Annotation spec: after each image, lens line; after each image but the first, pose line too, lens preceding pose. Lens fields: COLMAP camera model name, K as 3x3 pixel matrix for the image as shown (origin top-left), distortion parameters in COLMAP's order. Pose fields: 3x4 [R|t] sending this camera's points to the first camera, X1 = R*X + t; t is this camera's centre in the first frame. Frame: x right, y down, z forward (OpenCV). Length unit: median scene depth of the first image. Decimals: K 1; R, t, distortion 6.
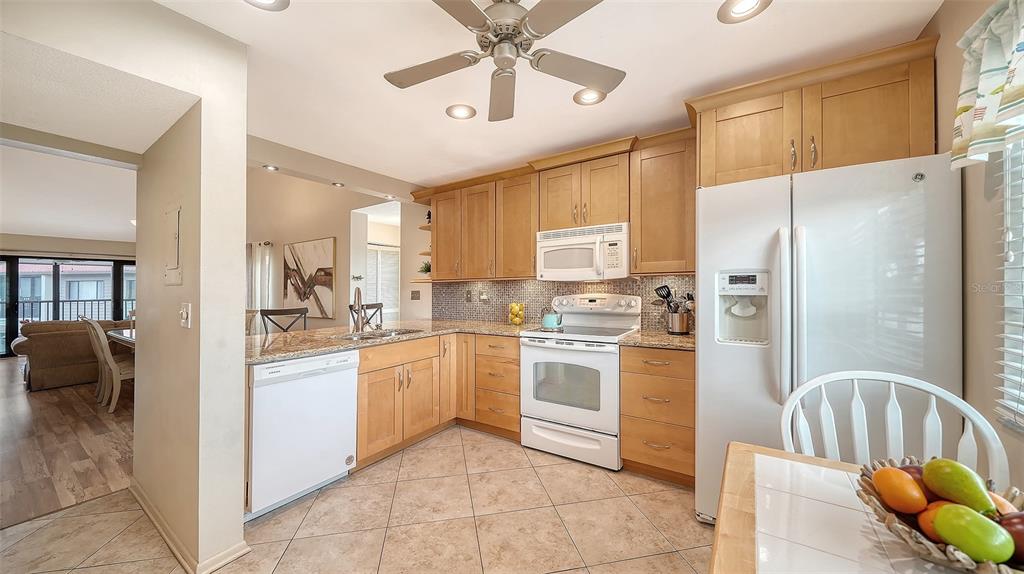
lens RADIAL K [[357.7, 0, 503.3], [0, 357.7, 283.2], [0, 0, 1]] dist [-0.002646, -0.001207]
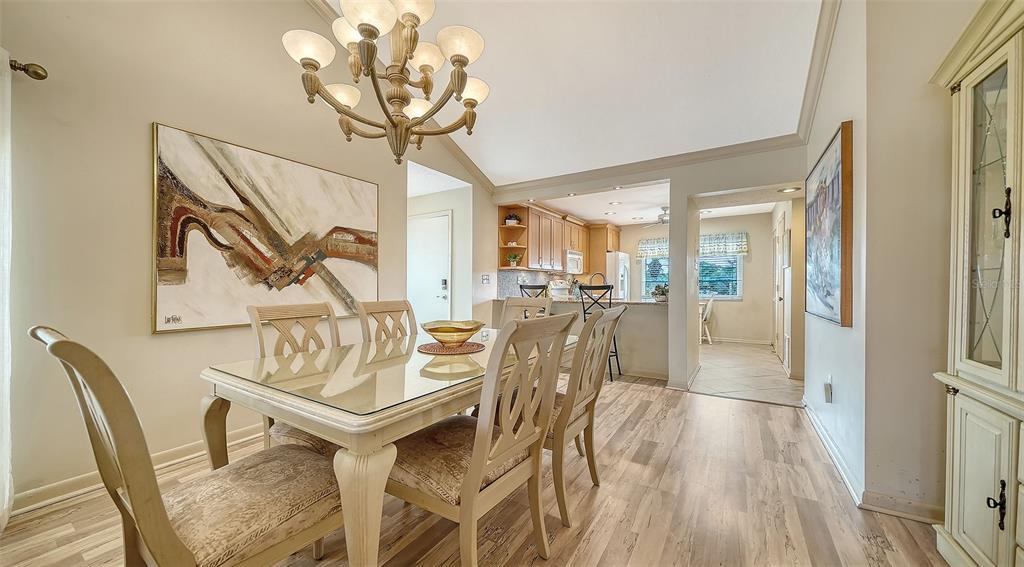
lens RADIAL K [[357.7, 0, 507.8], [0, 357.7, 286.7], [0, 0, 1]] dist [-0.002646, -0.001207]
pose [[-0.033413, 0.006881, 0.999418, -2.199531], [-0.013323, 0.999884, -0.007329, 0.104019], [-0.999353, -0.013560, -0.033318, 1.557769]]
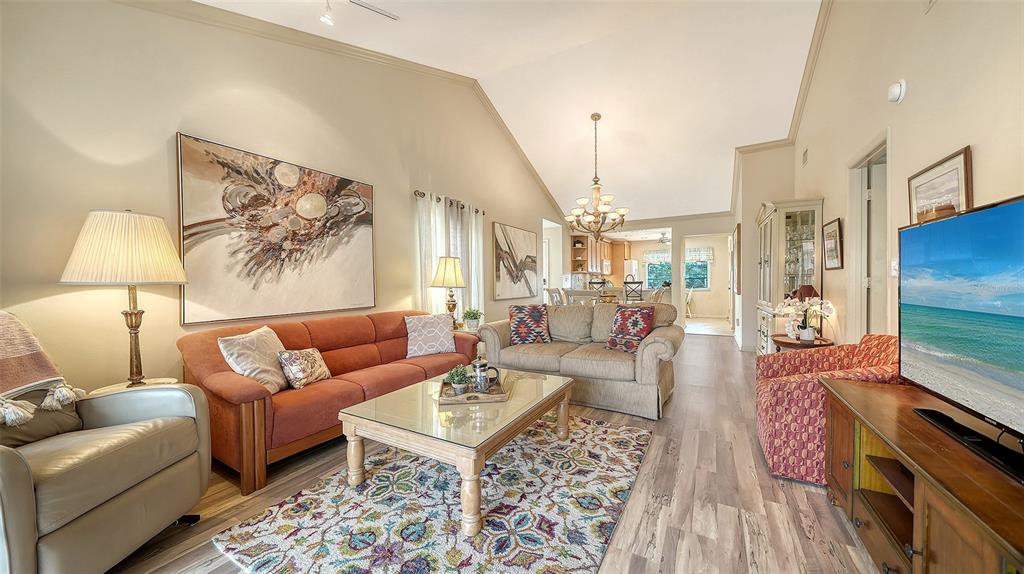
lens RADIAL K [[357.7, 0, 513.8], [0, 357.7, 284.2], [0, 0, 1]] dist [-0.002646, -0.001207]
pose [[-0.097422, 0.008787, 0.995204, -3.490388], [-0.004933, 0.999944, -0.009312, 0.134672], [-0.995231, -0.005817, -0.097373, 2.386942]]
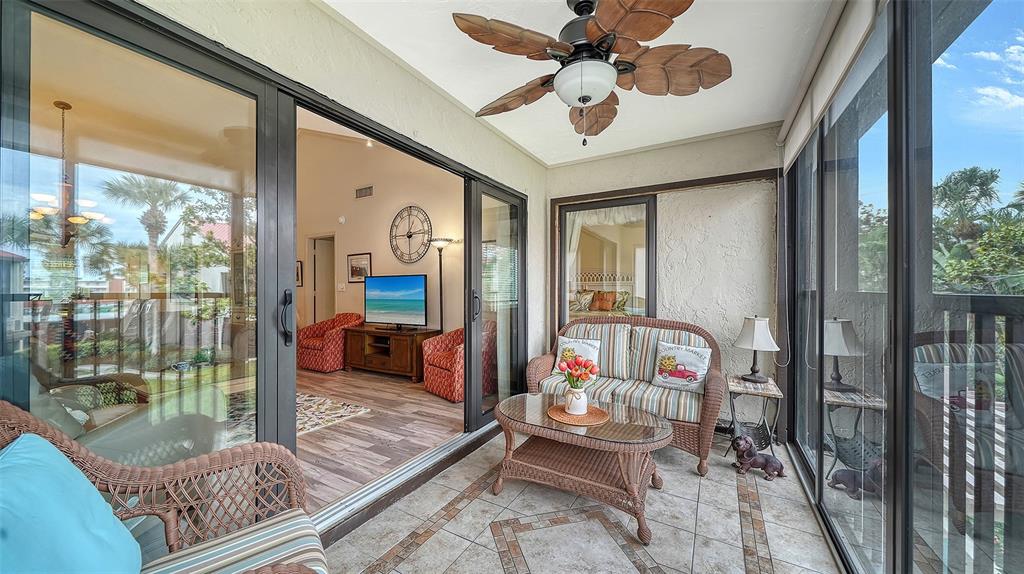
lens RADIAL K [[357.7, 0, 500.9], [0, 357.7, 301.1], [0, 0, 1]] dist [-0.002646, -0.001207]
pose [[-0.997506, 0.017284, -0.068434, -3.567686], [0.016257, 0.999747, 0.015541, 0.147881], [0.068686, 0.014389, -0.997535, 3.620816]]
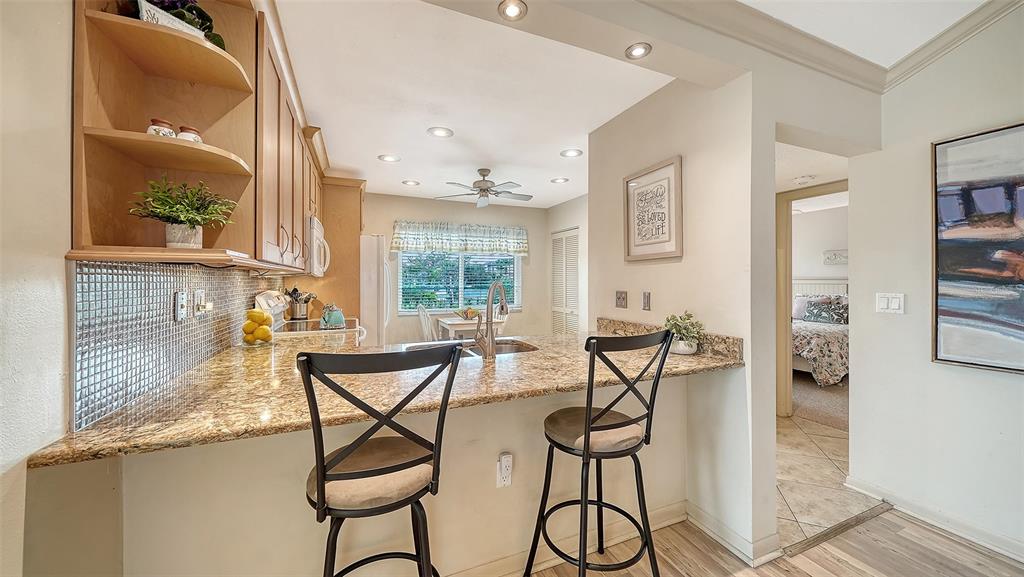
lens RADIAL K [[358.2, 0, 502.1], [0, 358.2, 280.0], [0, 0, 1]] dist [-0.002135, 0.000014]
pose [[-0.841878, 0.013251, 0.539505, -0.796880], [0.002684, 0.999789, -0.020367, 0.025434], [-0.539661, -0.015699, -0.841736, 1.610400]]
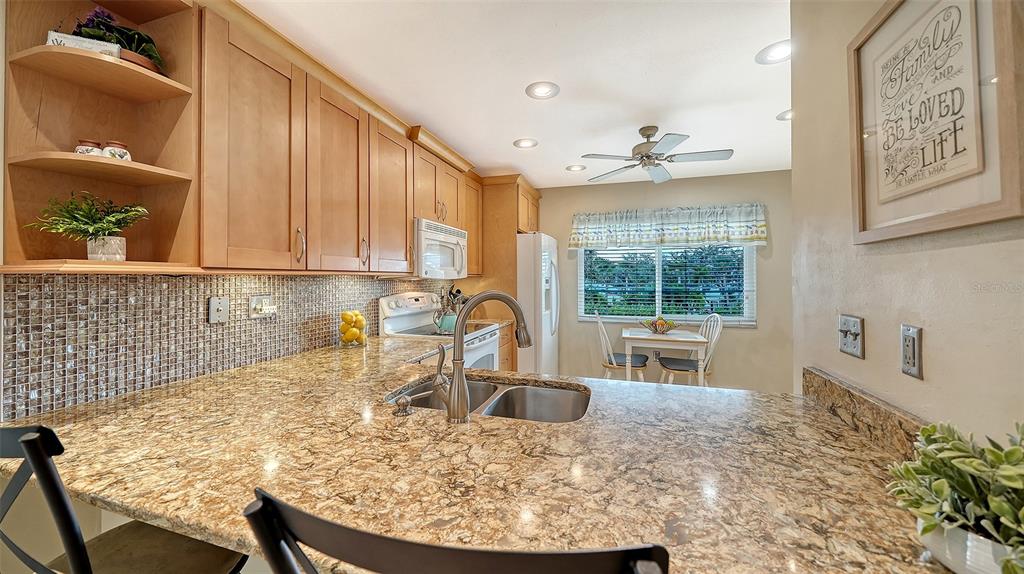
lens RADIAL K [[357.7, 0, 514.9], [0, 357.7, 275.1], [0, 0, 1]] dist [-0.002646, -0.001207]
pose [[-0.300787, 0.021379, 0.953452, -0.815795], [-0.010090, 0.999621, -0.025598, 0.005458], [-0.953638, -0.017320, -0.300457, 1.136862]]
